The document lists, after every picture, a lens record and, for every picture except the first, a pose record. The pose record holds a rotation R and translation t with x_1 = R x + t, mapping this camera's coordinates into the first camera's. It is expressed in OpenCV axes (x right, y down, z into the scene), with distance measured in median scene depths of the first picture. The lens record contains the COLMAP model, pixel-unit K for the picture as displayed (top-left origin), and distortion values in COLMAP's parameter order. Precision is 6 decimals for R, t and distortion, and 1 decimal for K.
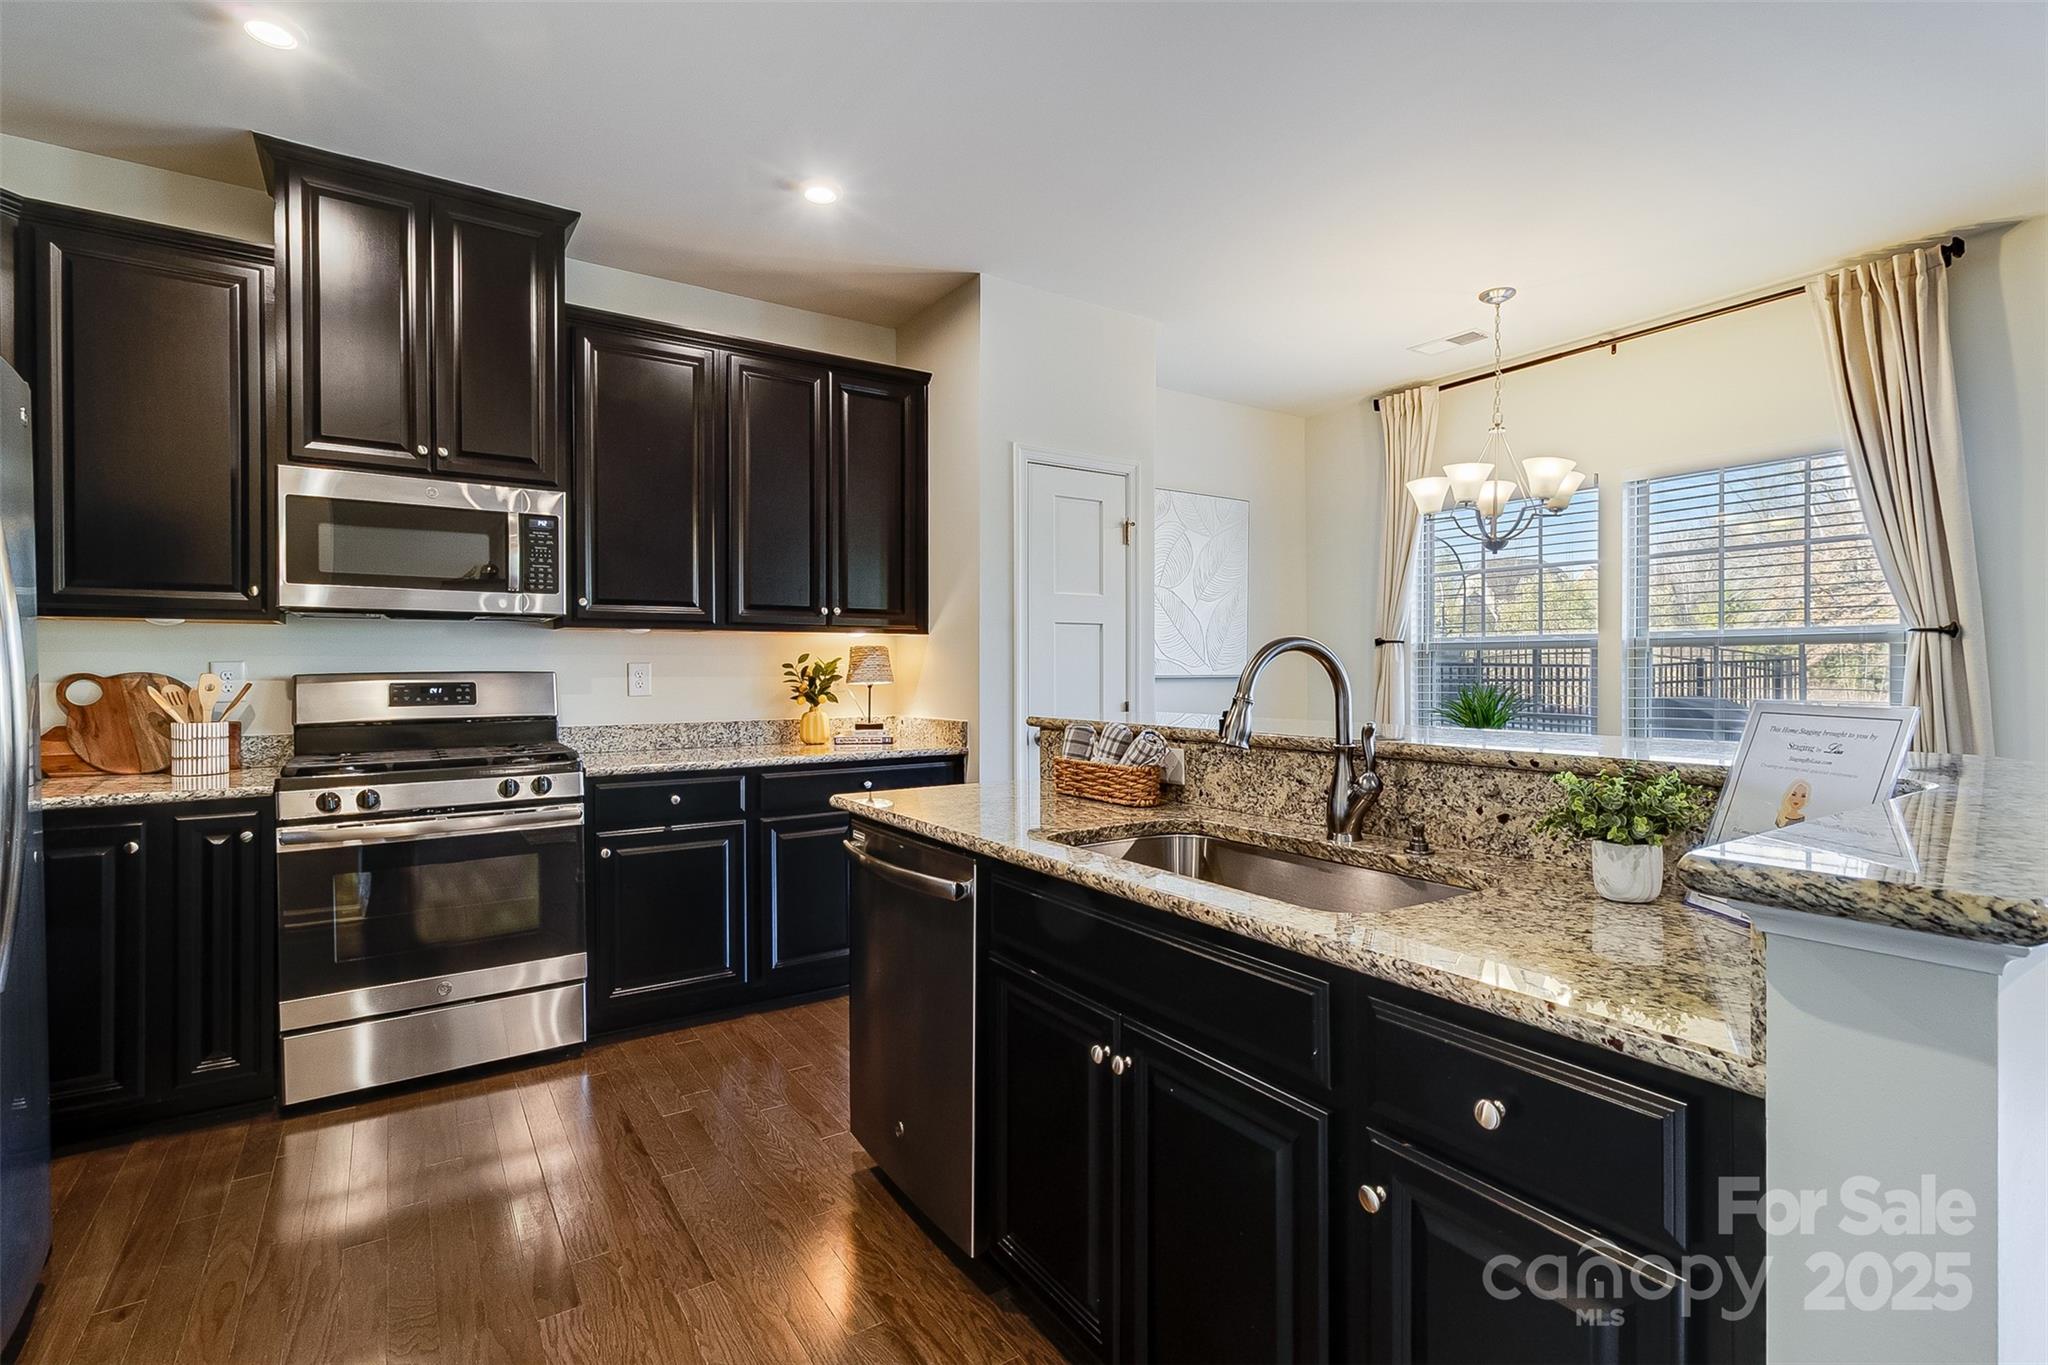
lens RADIAL K [[990.6, 0, 1037.3], [0, 990.6, 671.8], [0, 0, 1]] dist [0.016084, 0.000304]
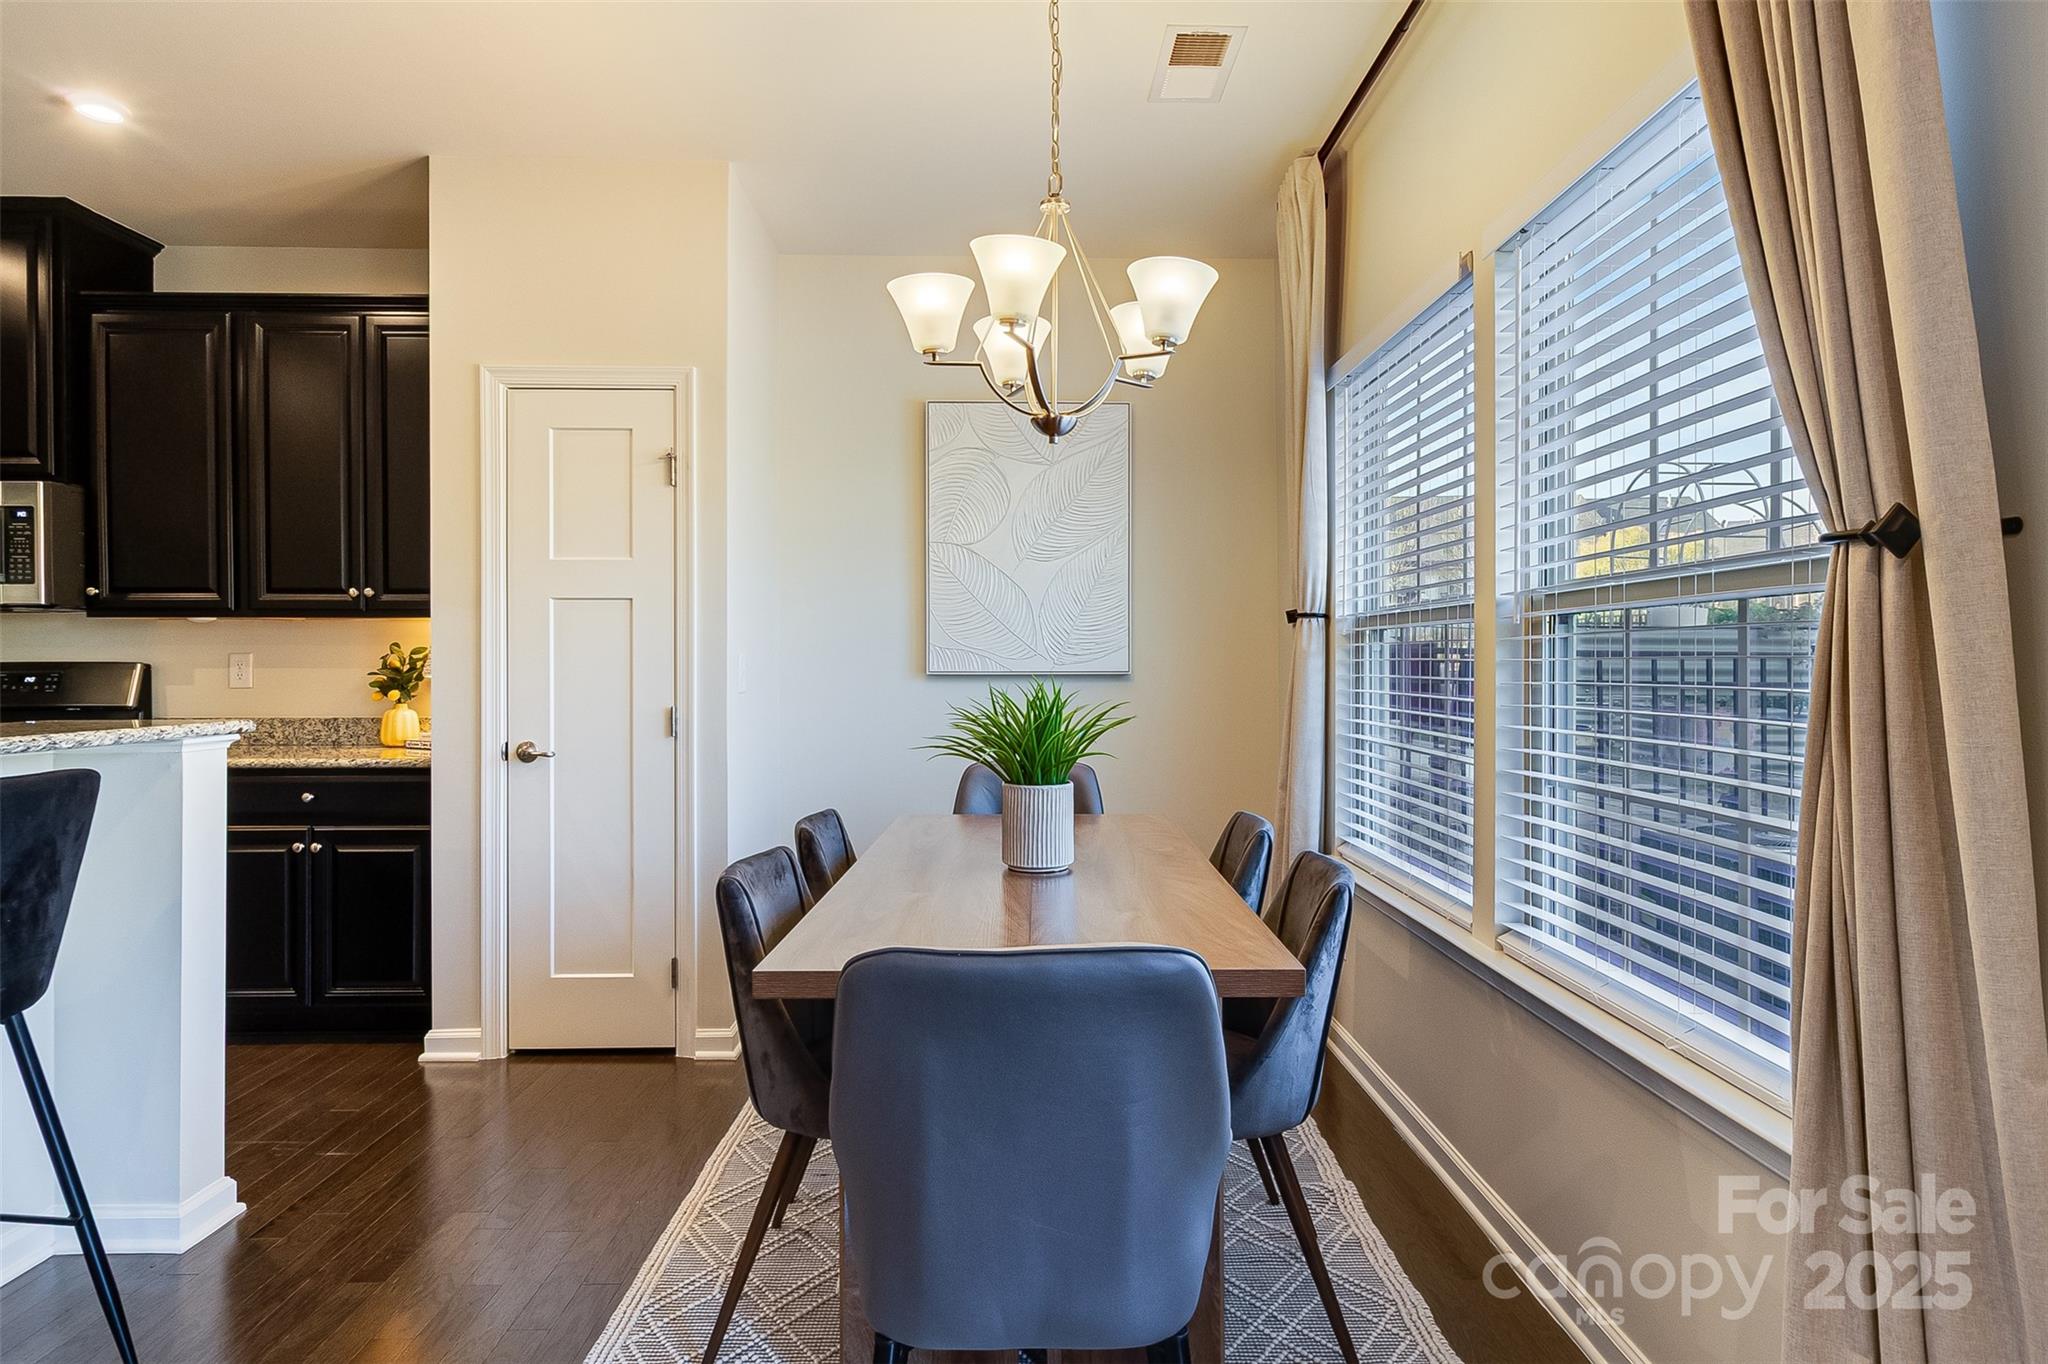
lens RADIAL K [[1064.7, 0, 1027.4], [0, 1064.7, 674.5], [0, 0, 1]] dist [0.006012, 0.000963]
pose [[0.839803, 0.008569, -0.542824, 0.759003], [-0.003409, 0.999939, 0.010512, -0.002286], [0.542881, -0.006978, 0.839781, 0.522310]]
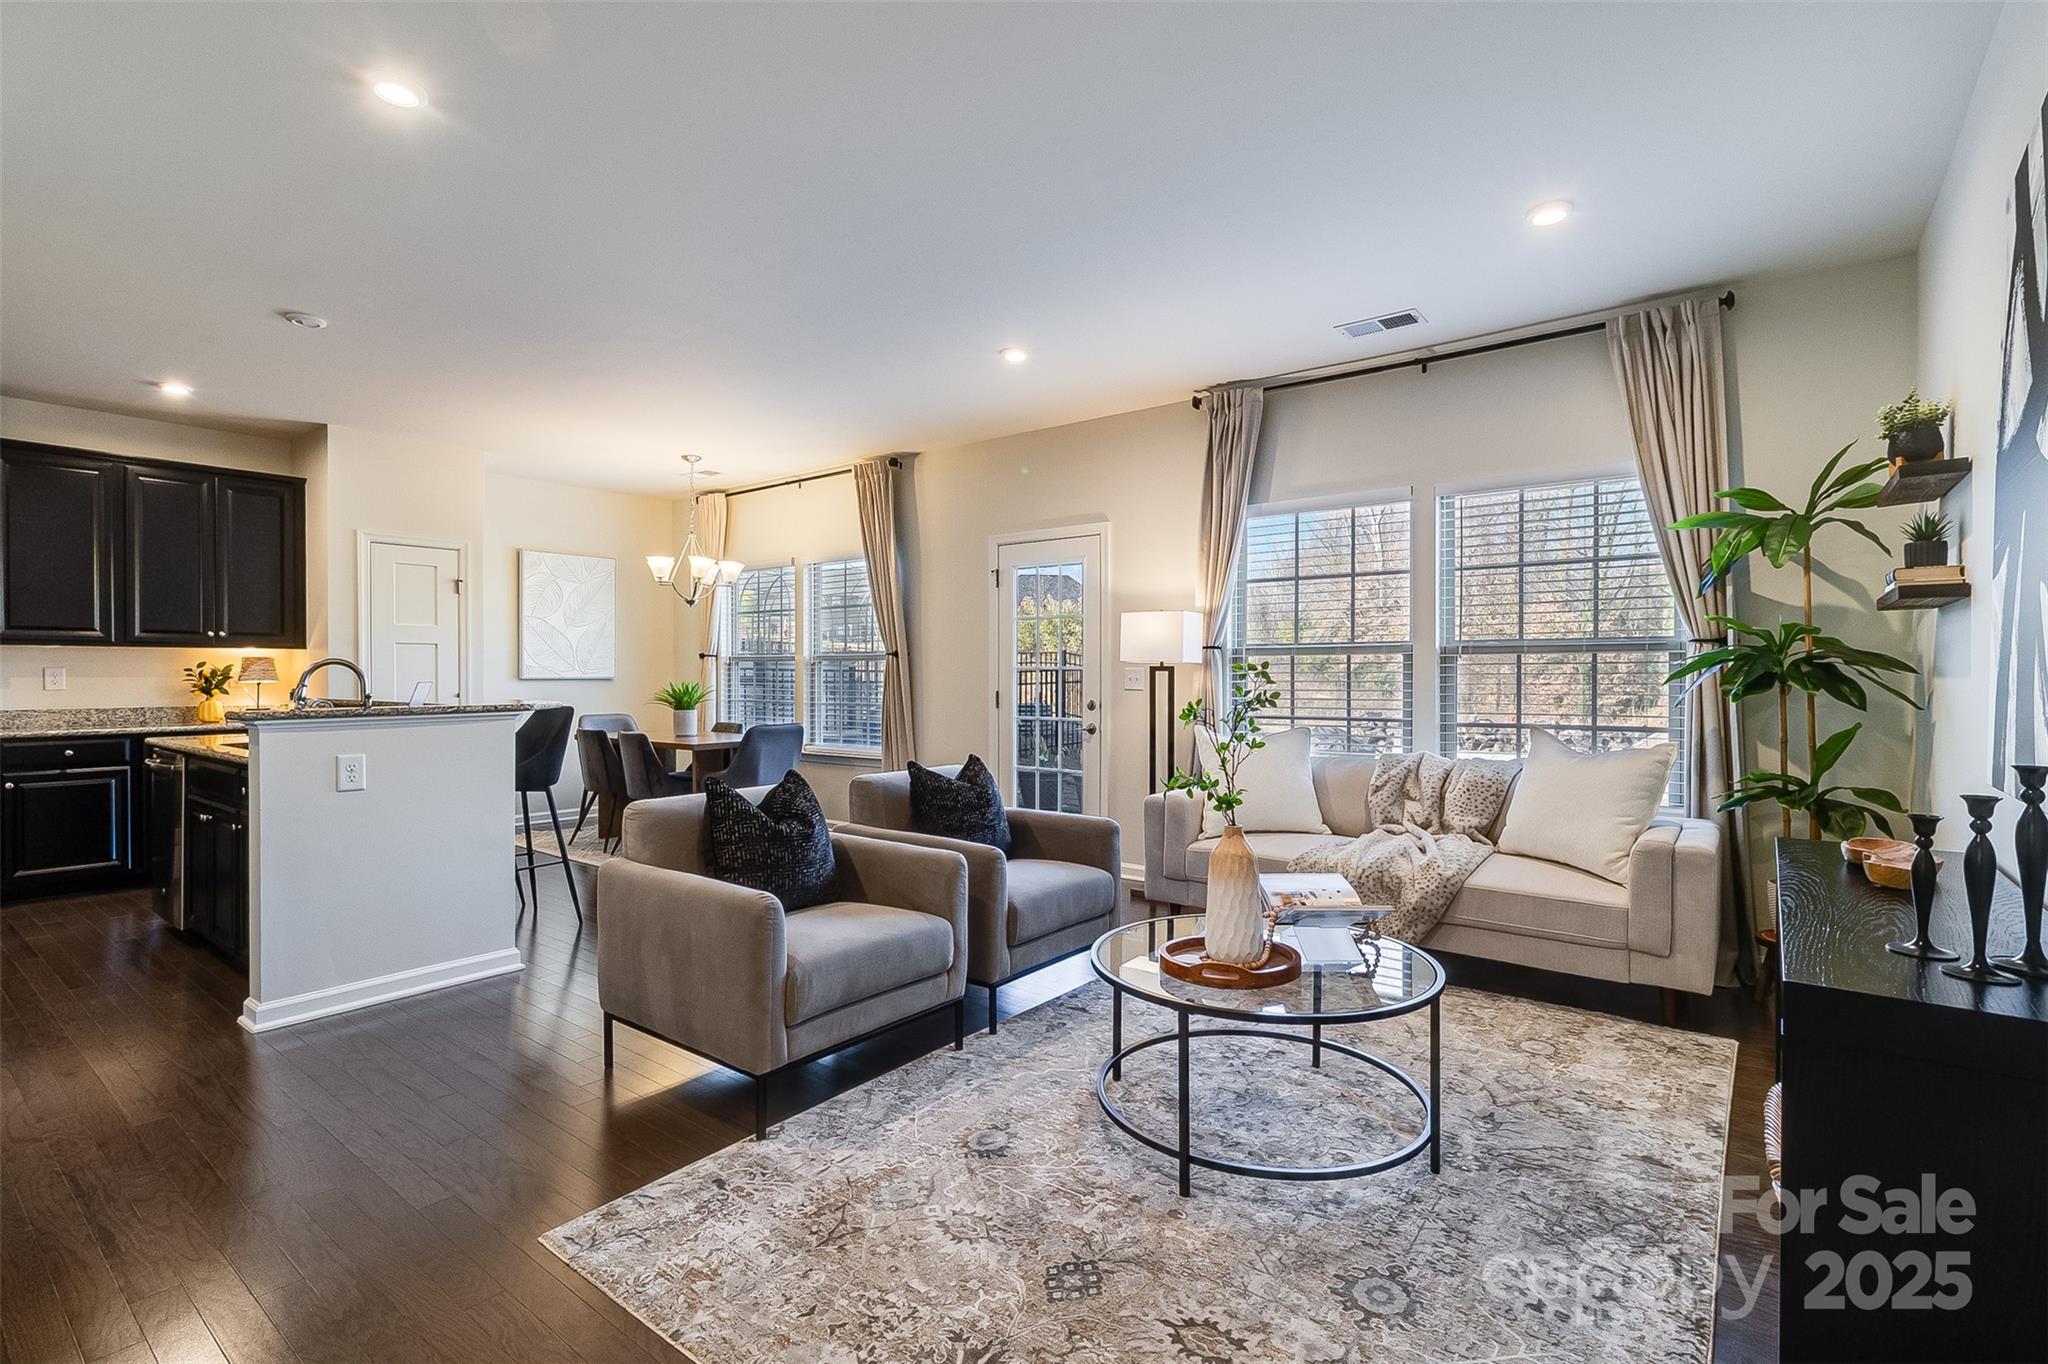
lens RADIAL K [[946.6, 0, 1027.3], [0, 946.6, 669.8], [0, 0, 1]] dist [-0.002625, 0.000207]
pose [[0.950299, 0.004398, 0.311307, 0.510619], [-0.002801, 0.999981, -0.005576, -0.001895], [-0.311325, 0.004427, 0.950293, -0.747082]]
